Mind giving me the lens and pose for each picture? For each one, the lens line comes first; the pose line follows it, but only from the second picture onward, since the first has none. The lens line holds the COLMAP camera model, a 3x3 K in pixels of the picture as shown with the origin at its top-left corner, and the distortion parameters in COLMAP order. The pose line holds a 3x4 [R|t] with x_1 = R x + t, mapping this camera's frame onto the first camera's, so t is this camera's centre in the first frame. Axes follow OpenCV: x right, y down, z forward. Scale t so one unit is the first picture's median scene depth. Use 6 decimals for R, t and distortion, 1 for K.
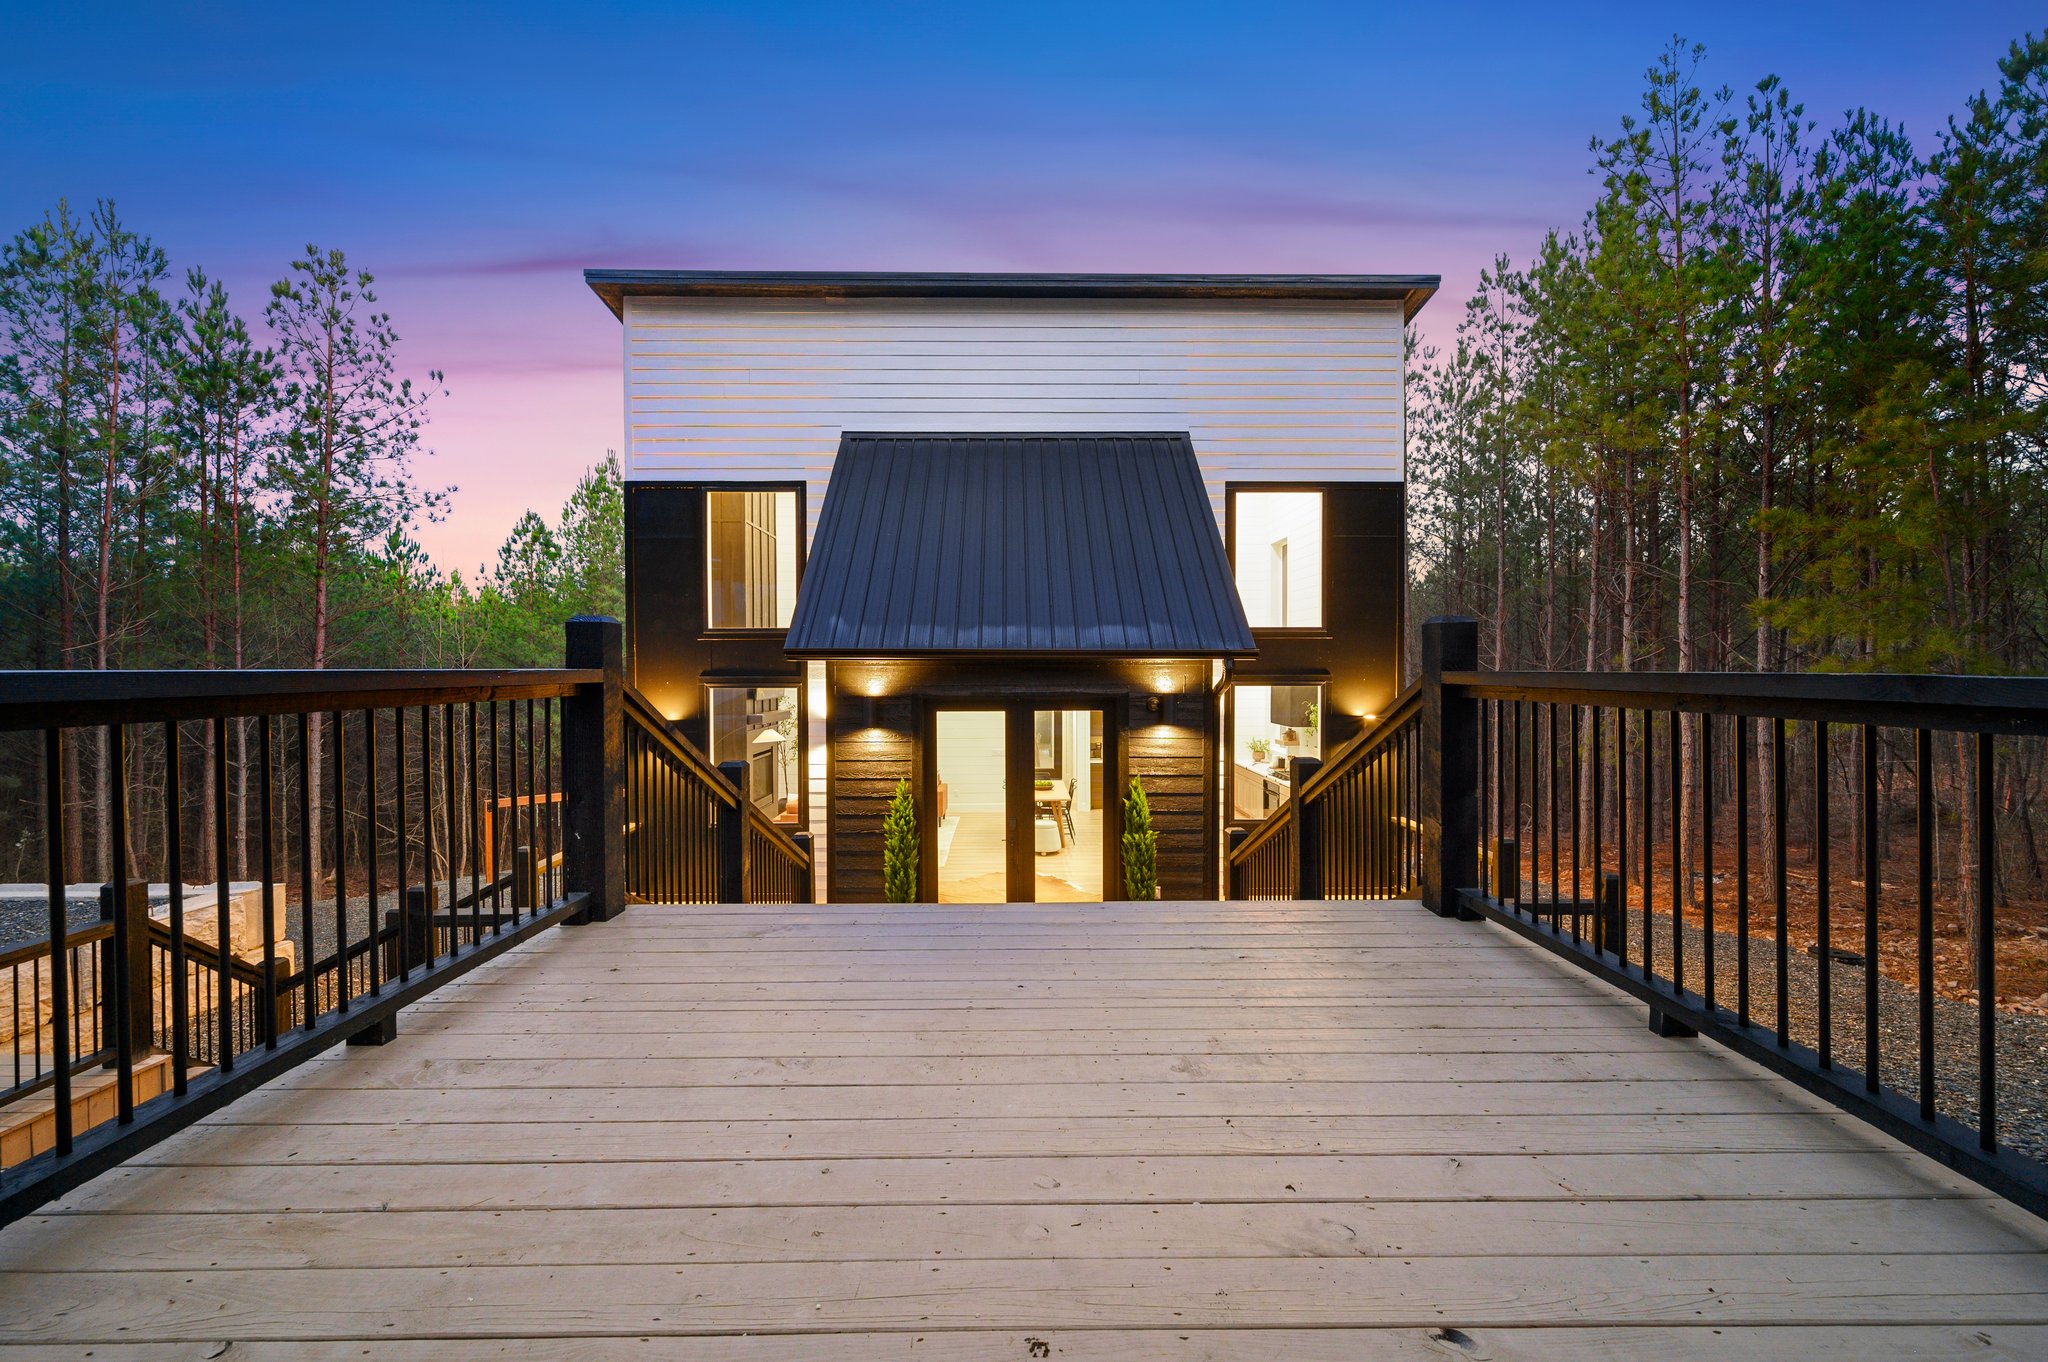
lens RADIAL K [[811.9, 0, 1025.5], [0, 811.9, 682.7], [0, 0, 1]] dist [-0.002230, -0.000141]
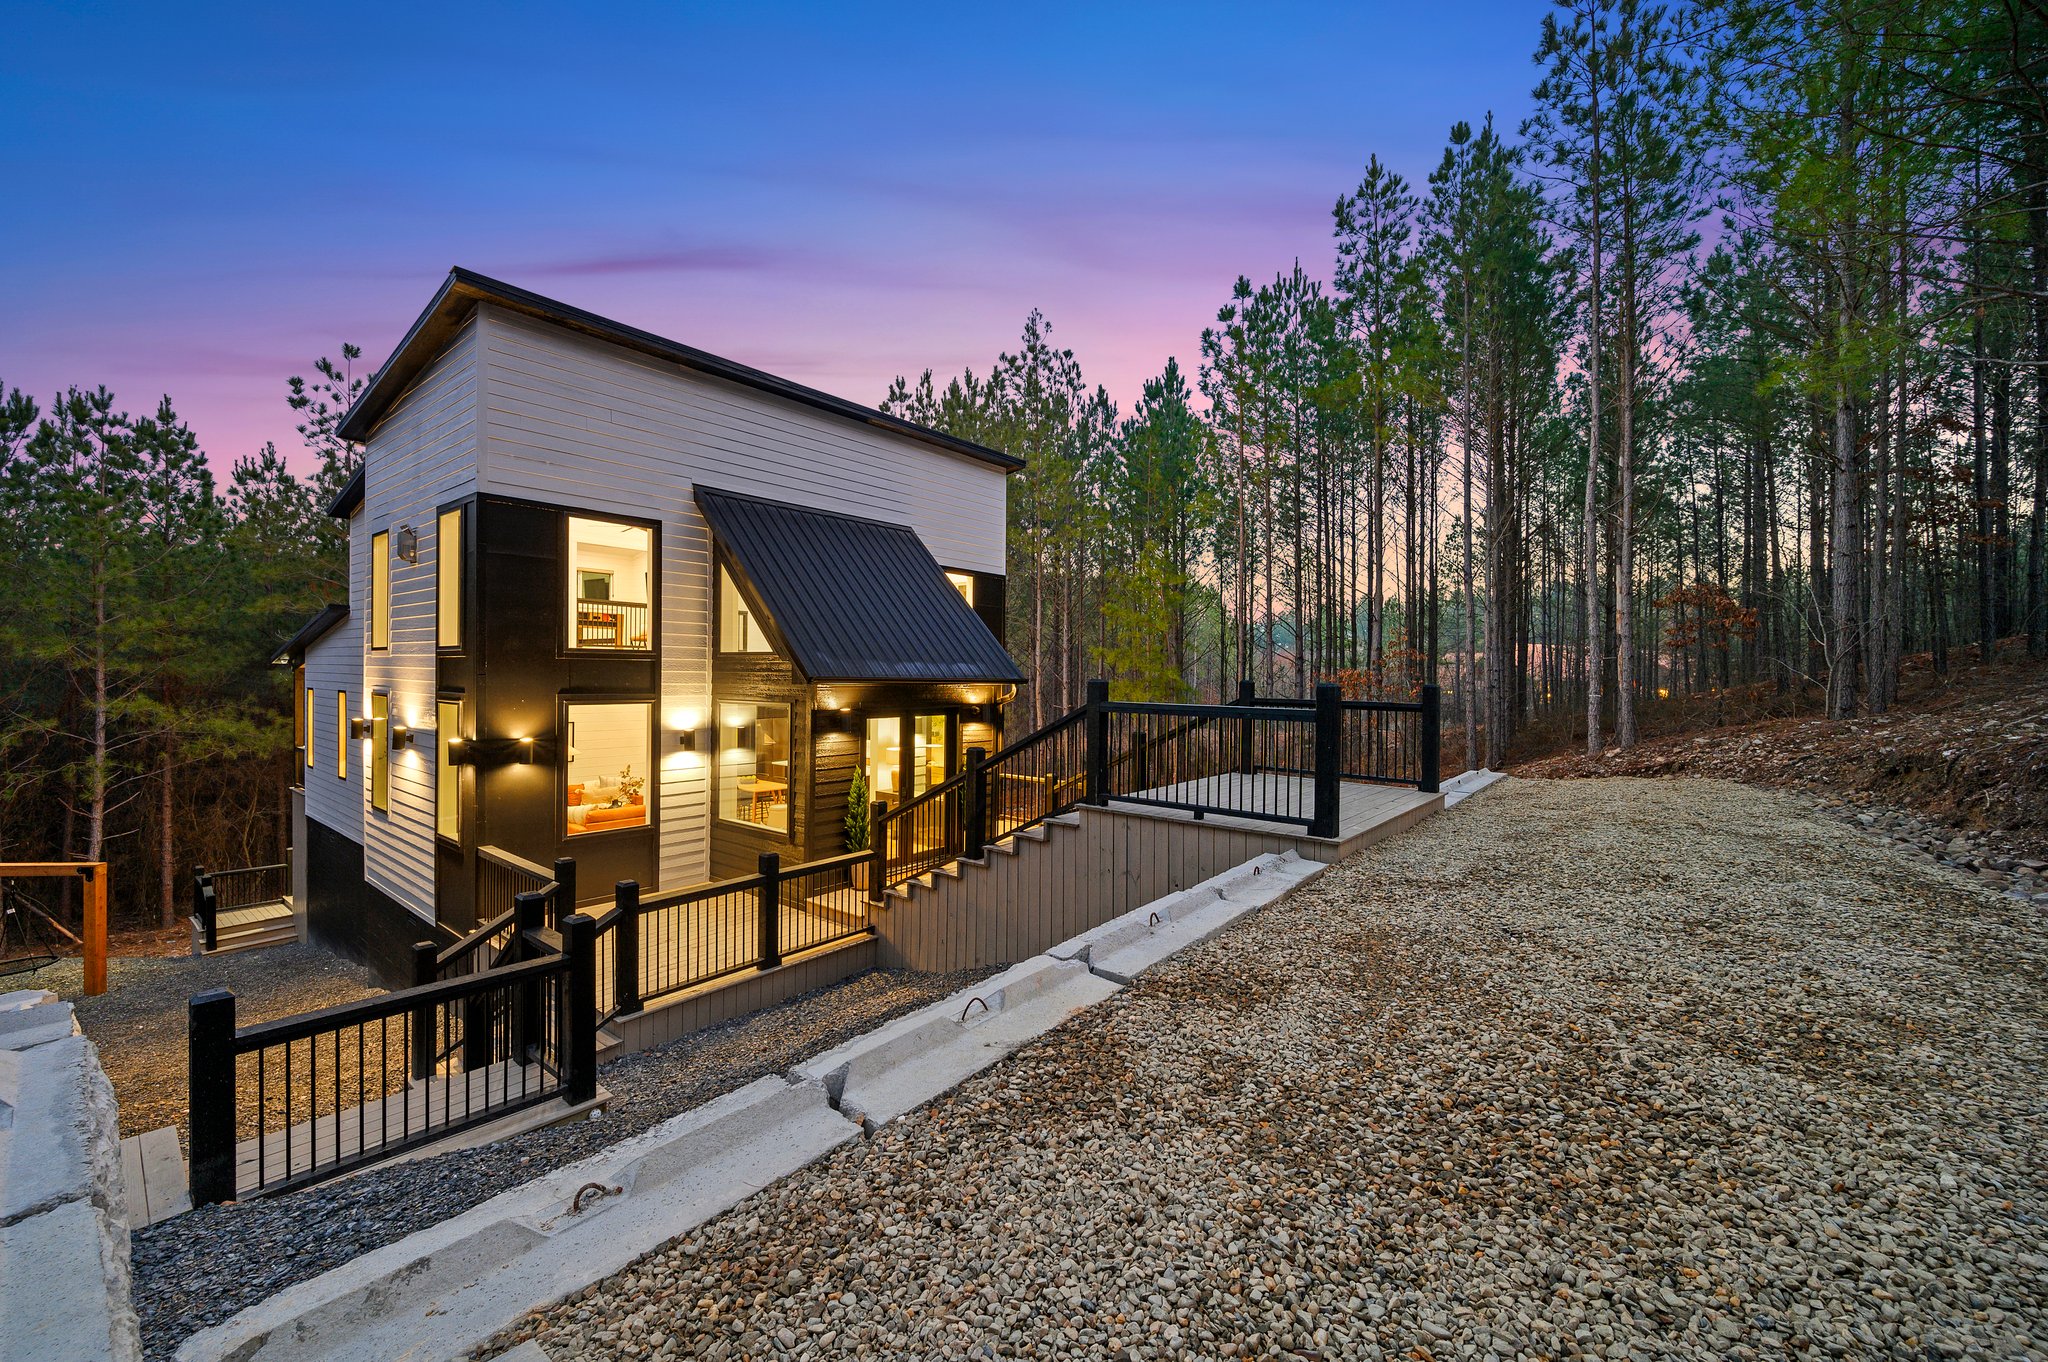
lens RADIAL K [[811.9, 0, 1021.7], [0, 811.9, 684.0], [0, 0, 1]] dist [-0.002230, -0.000141]
pose [[0.636787, -0.002378, 0.771036, -0.537619], [-0.003241, 0.999978, 0.005761, -0.019050], [-0.771033, -0.006167, 0.636766, -0.070740]]
